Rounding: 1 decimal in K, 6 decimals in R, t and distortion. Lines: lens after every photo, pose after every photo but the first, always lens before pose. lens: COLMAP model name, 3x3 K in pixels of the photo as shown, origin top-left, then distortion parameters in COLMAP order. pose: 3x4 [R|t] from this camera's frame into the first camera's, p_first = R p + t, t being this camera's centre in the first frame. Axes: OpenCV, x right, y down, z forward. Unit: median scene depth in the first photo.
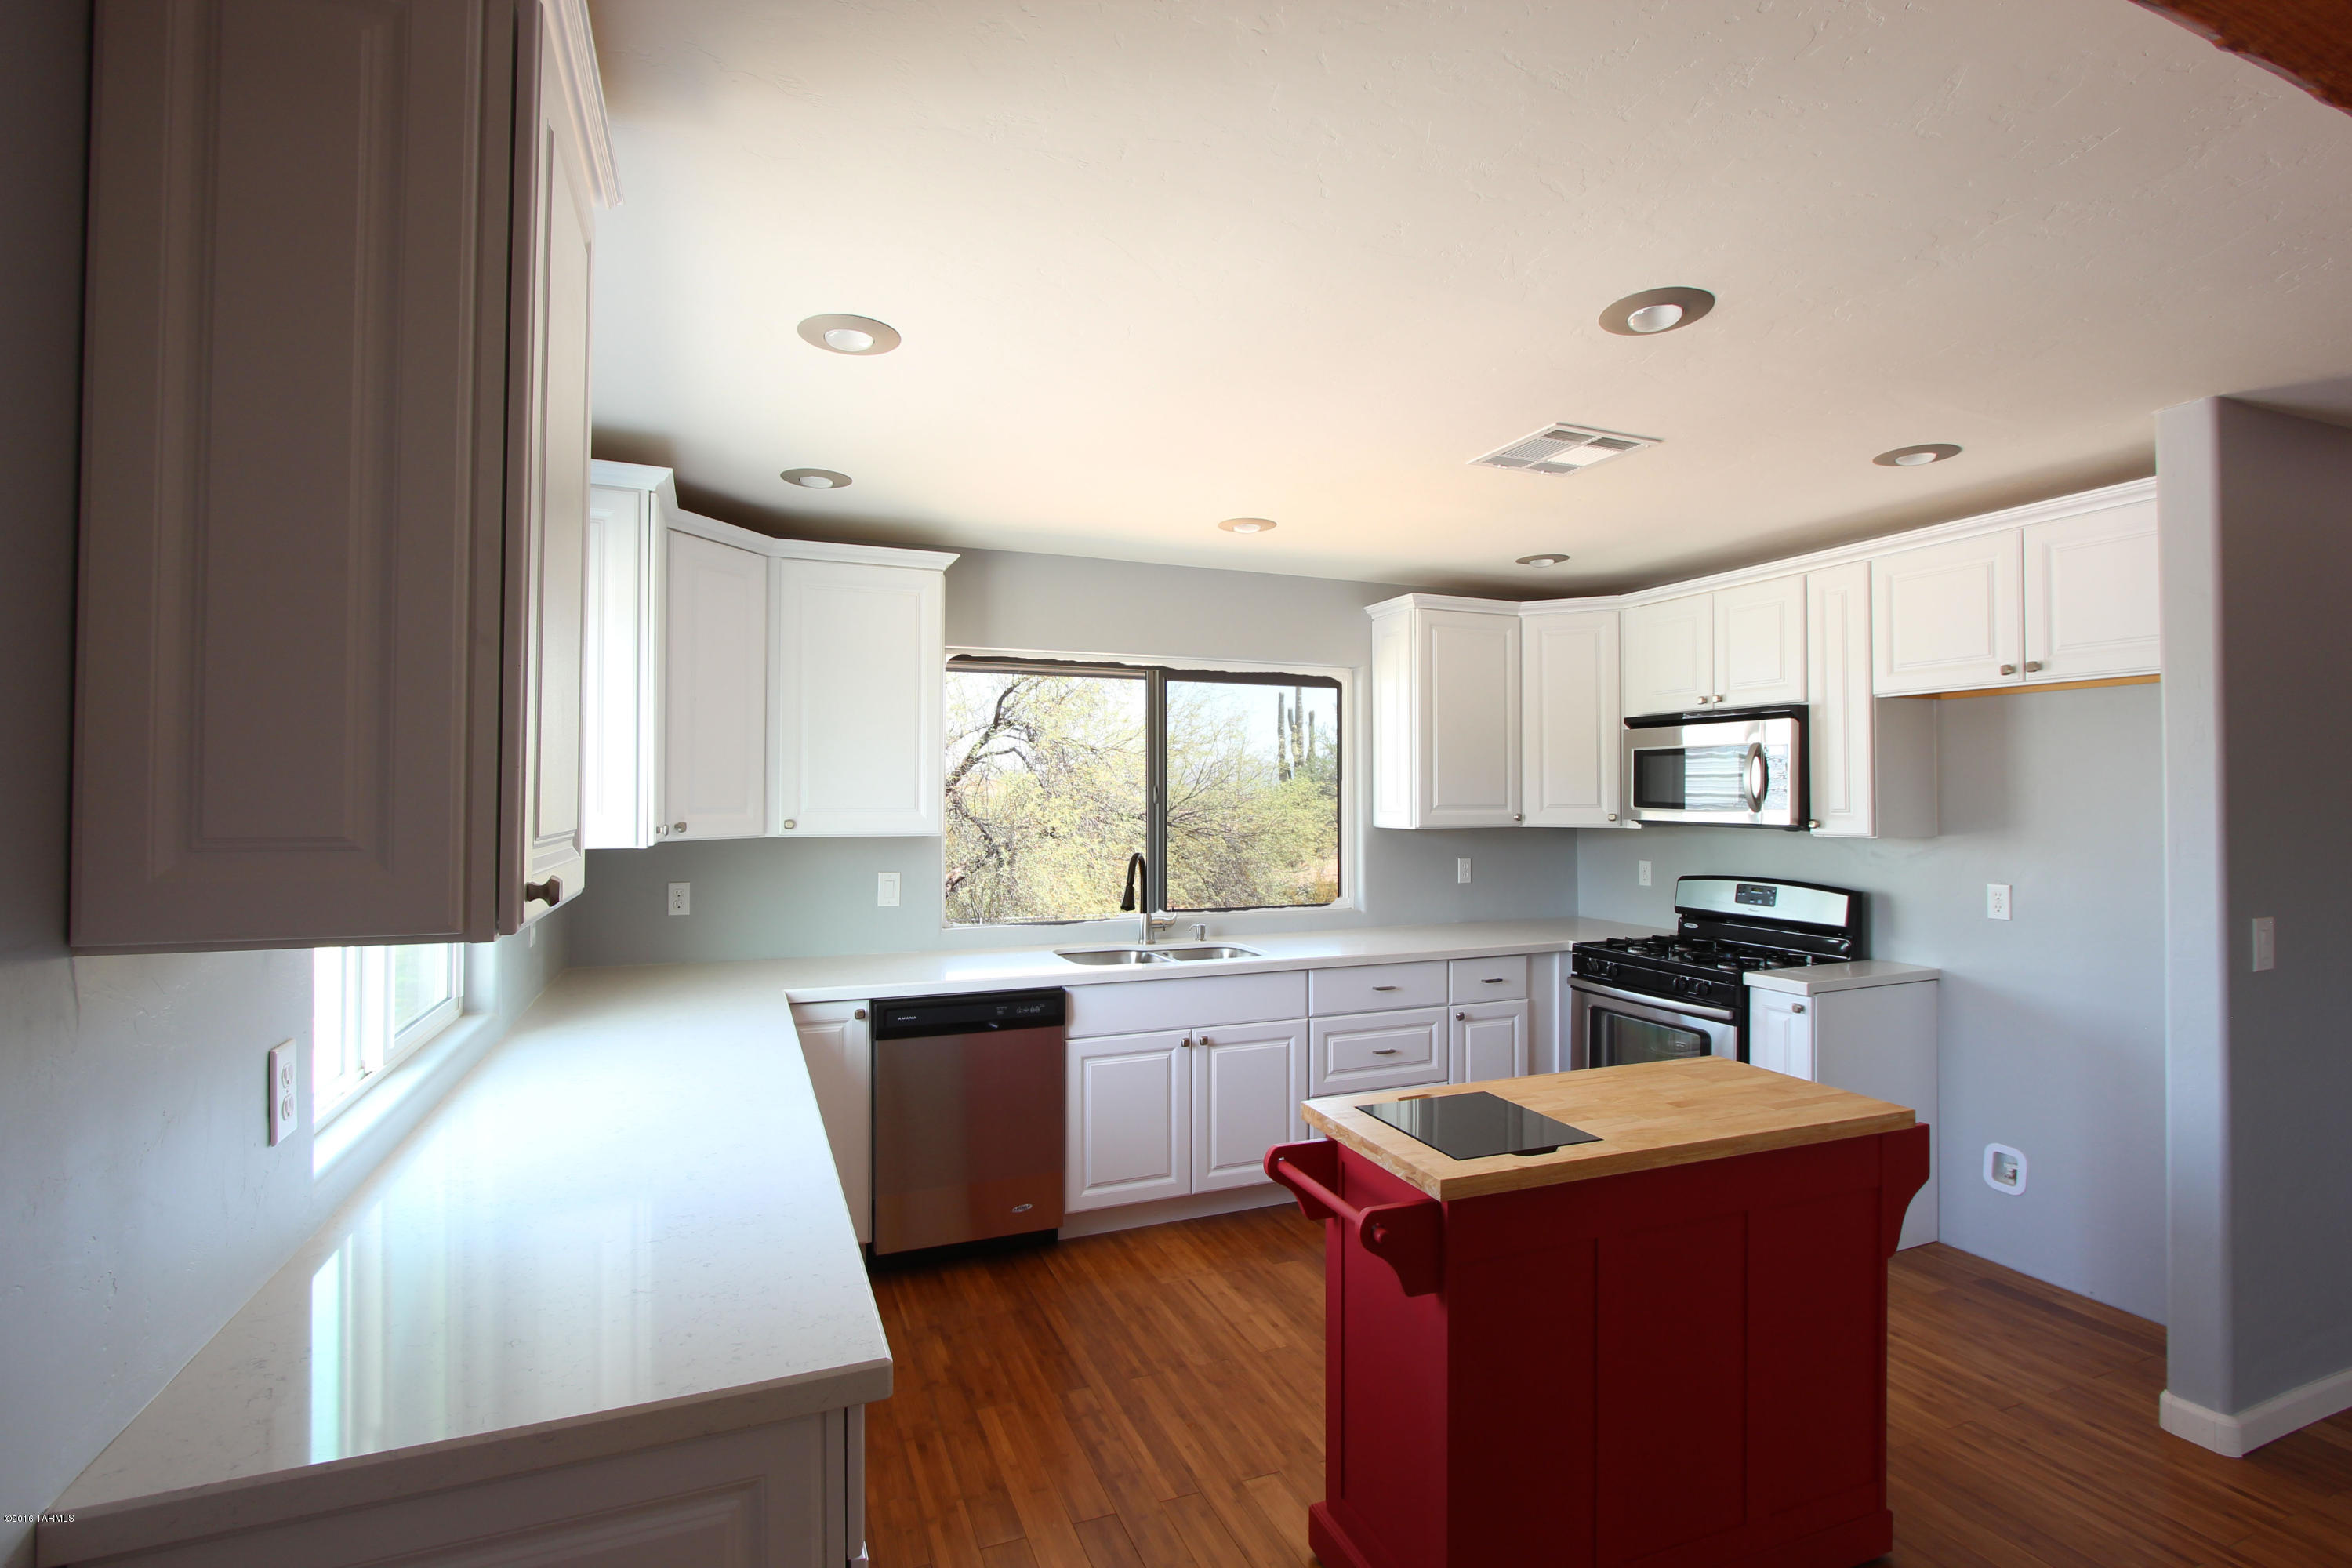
lens RADIAL K [[1092.5, 0, 1173.9], [0, 1092.5, 784.6], [0, 0, 1]] dist [-0.013716, 0.000383]
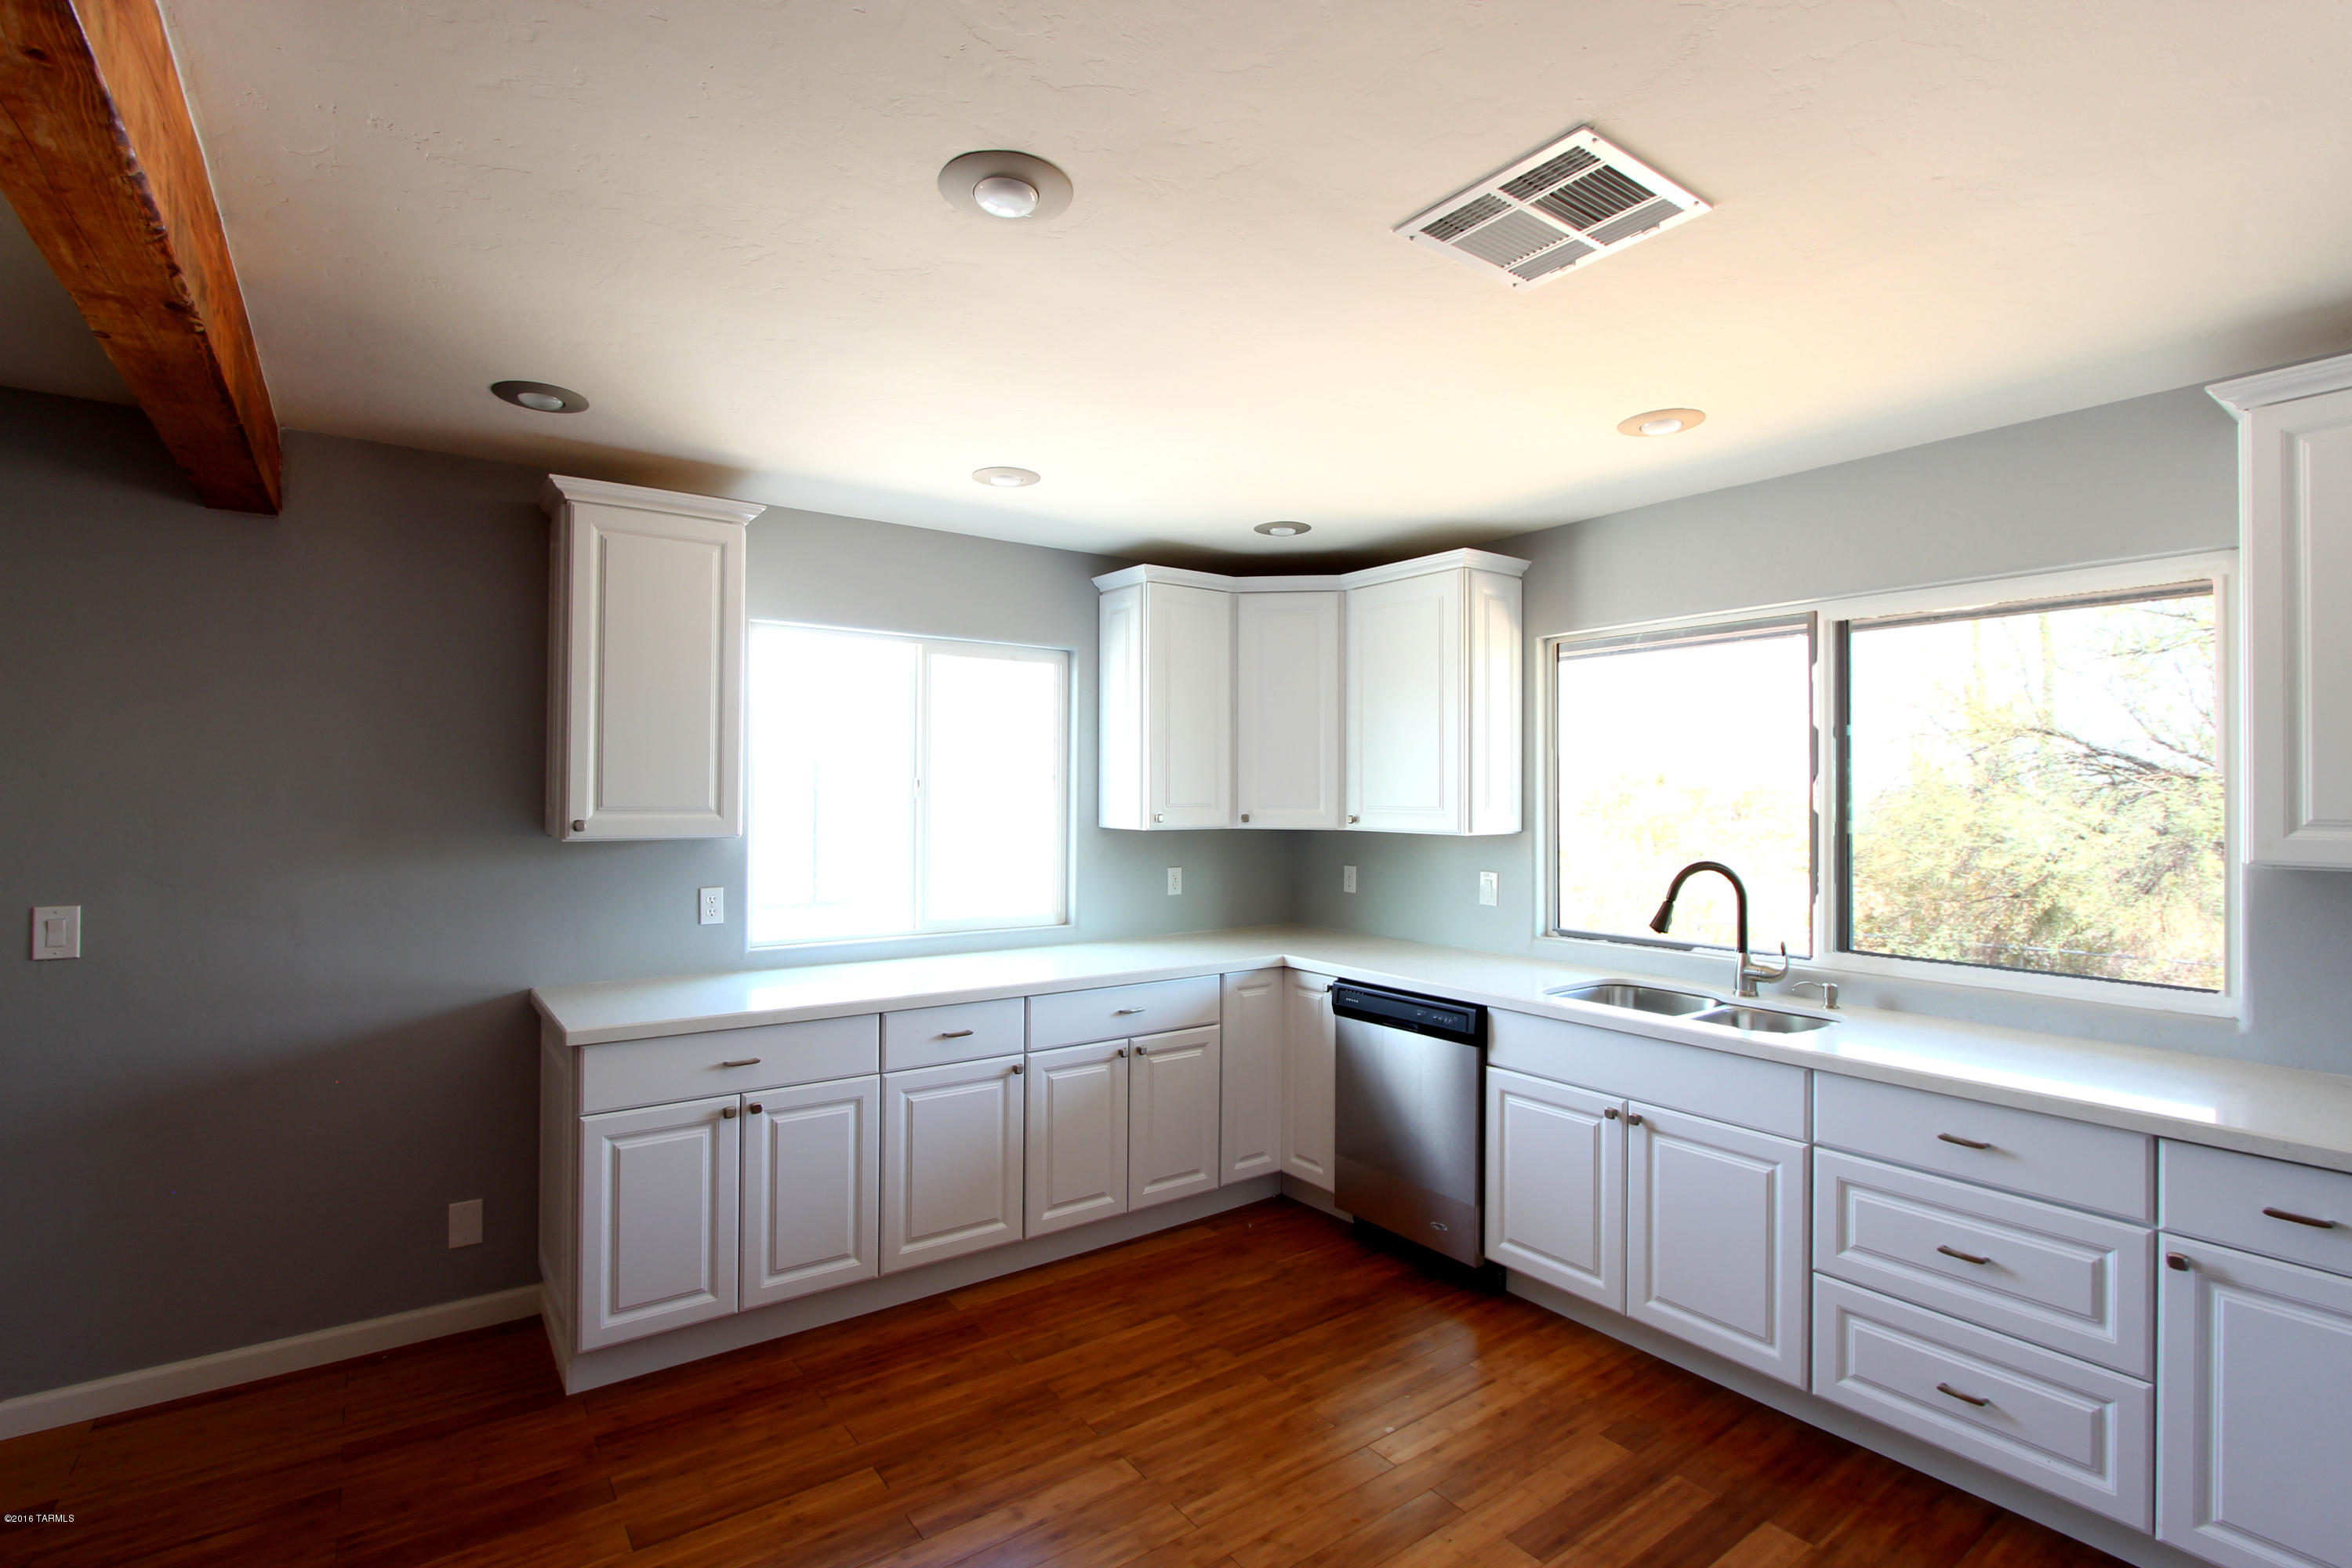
lens RADIAL K [[1092.5, 0, 1173.9], [0, 1092.5, 784.6], [0, 0, 1]] dist [-0.013716, 0.000383]
pose [[0.231386, -0.008223, -0.972827, 0.651469], [0.004291, 0.999963, -0.007432, 0.006273], [0.972853, -0.002455, 0.231412, 0.487137]]
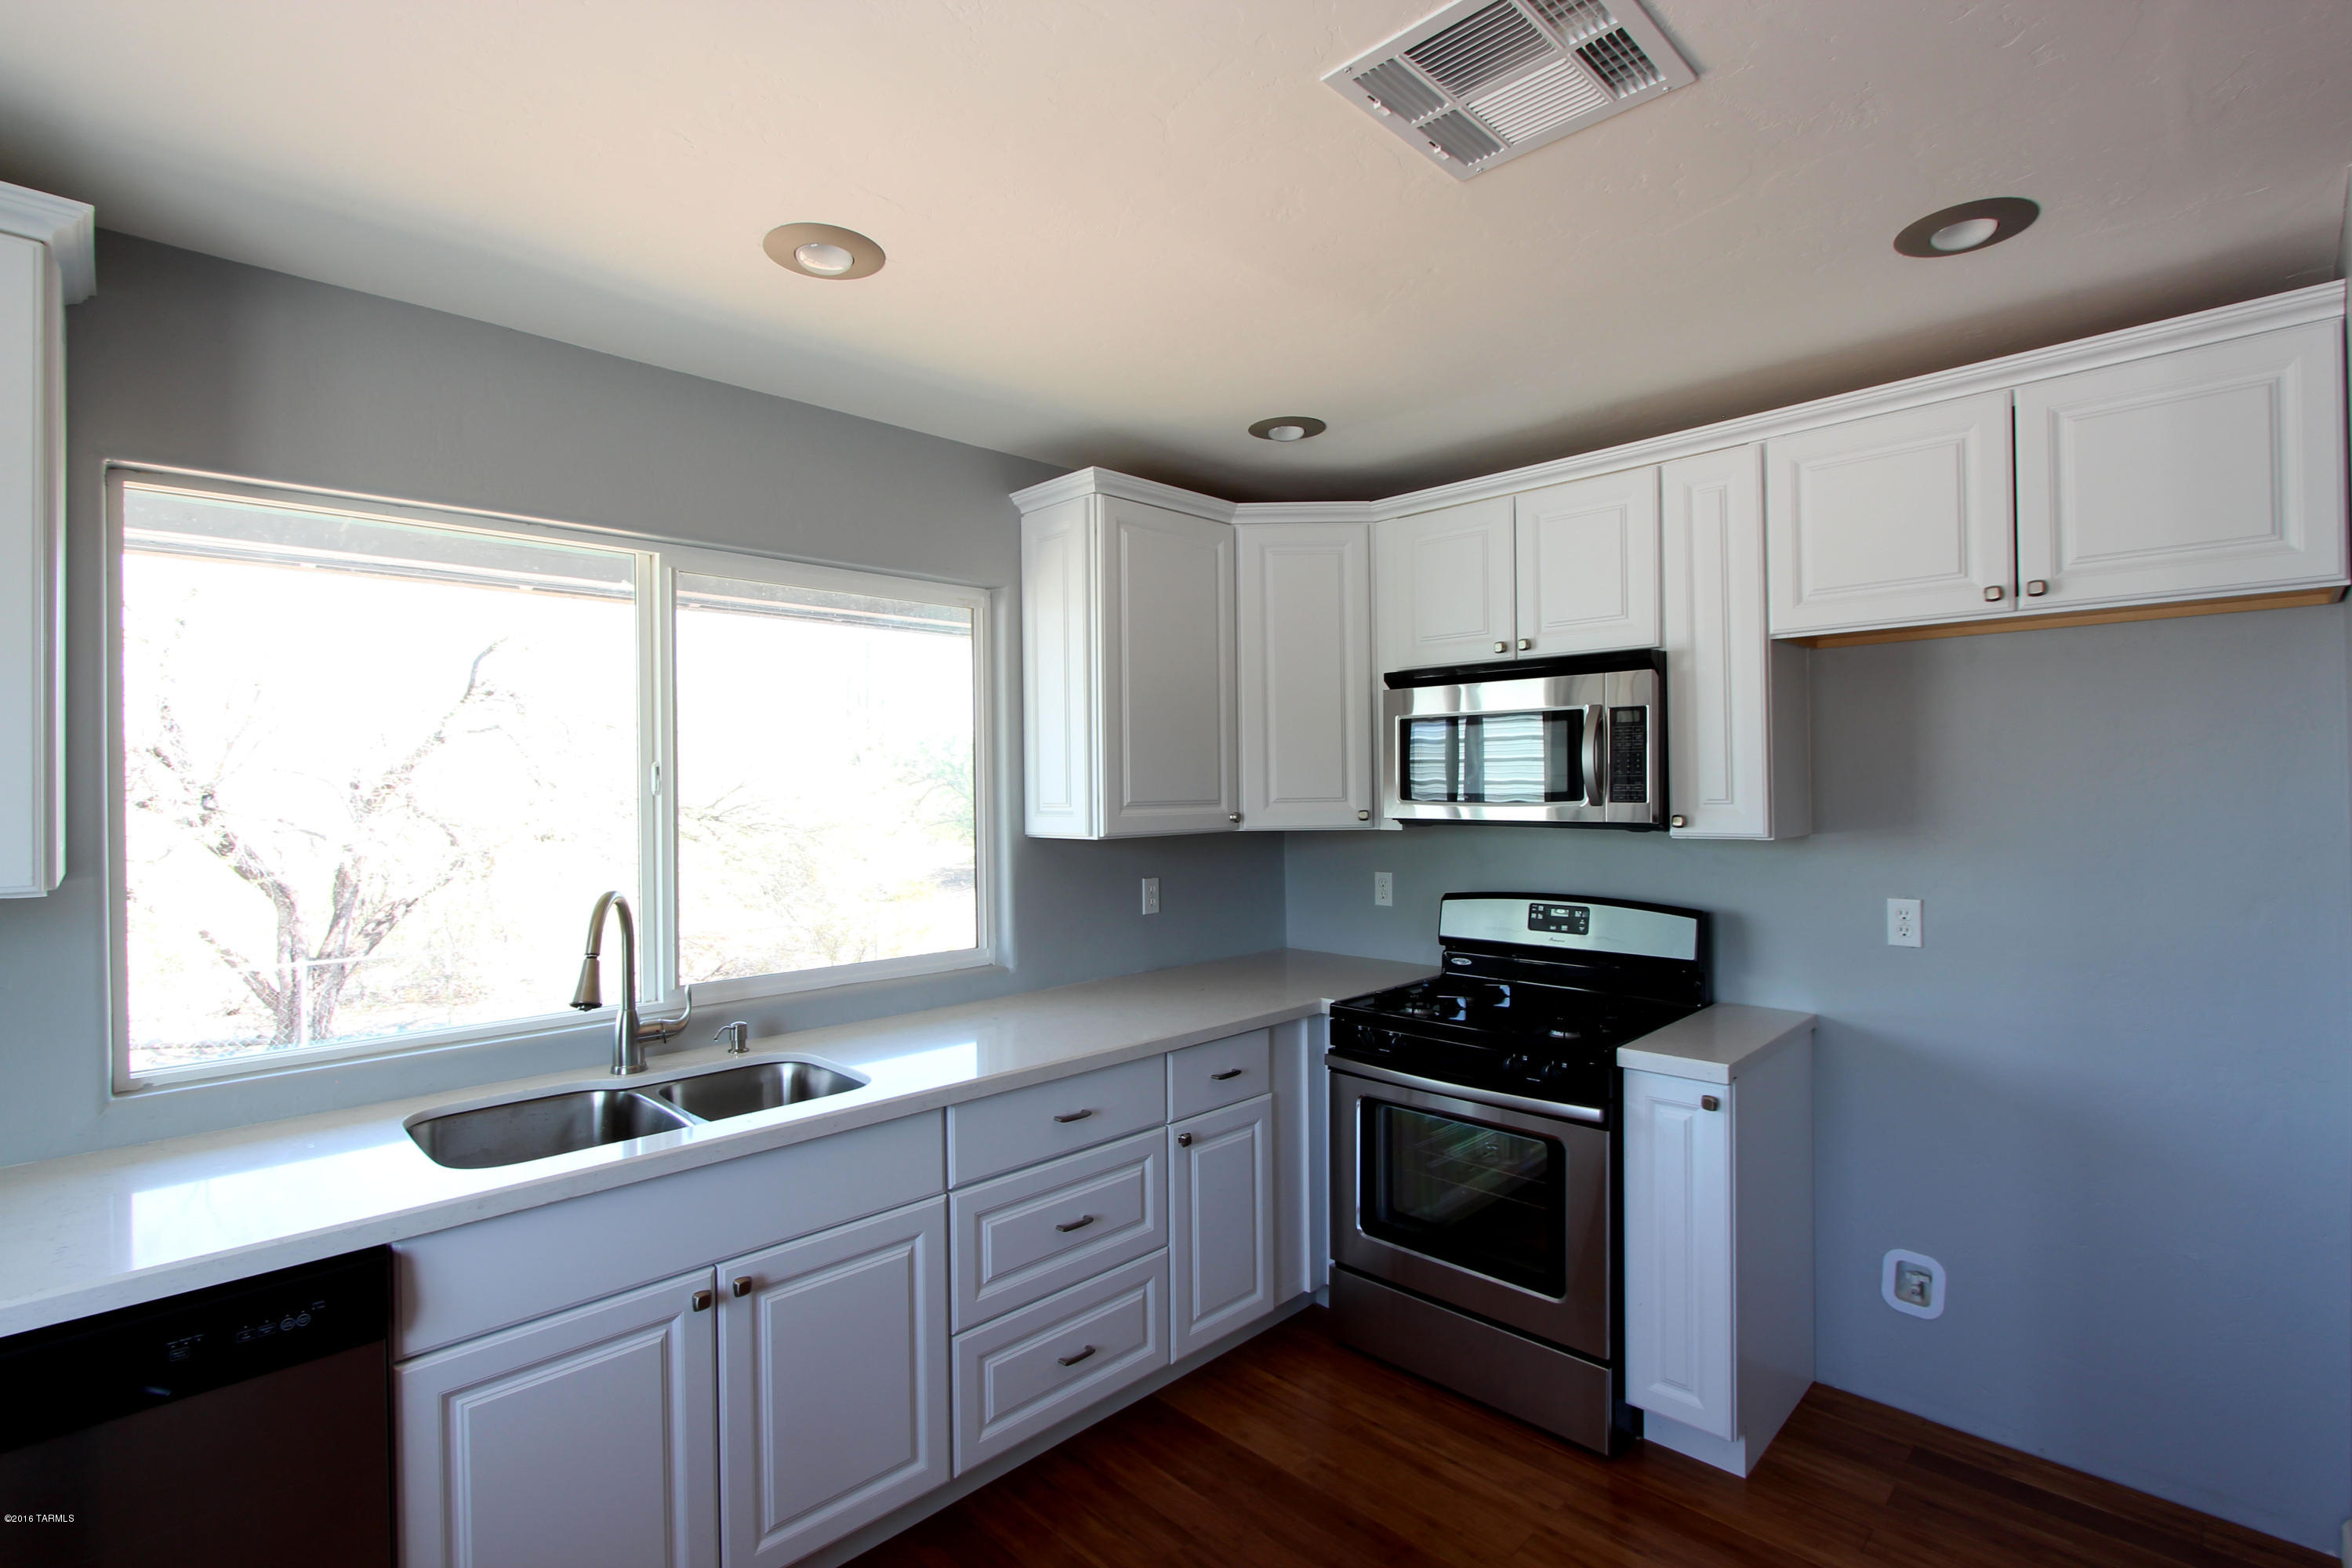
lens RADIAL K [[1092.5, 0, 1173.9], [0, 1092.5, 784.6], [0, 0, 1]] dist [-0.013716, 0.000383]
pose [[0.923669, -0.009112, 0.383084, 0.020146], [0.007326, 0.999954, 0.006123, 0.005664], [-0.383122, -0.002849, 0.923693, 0.446734]]
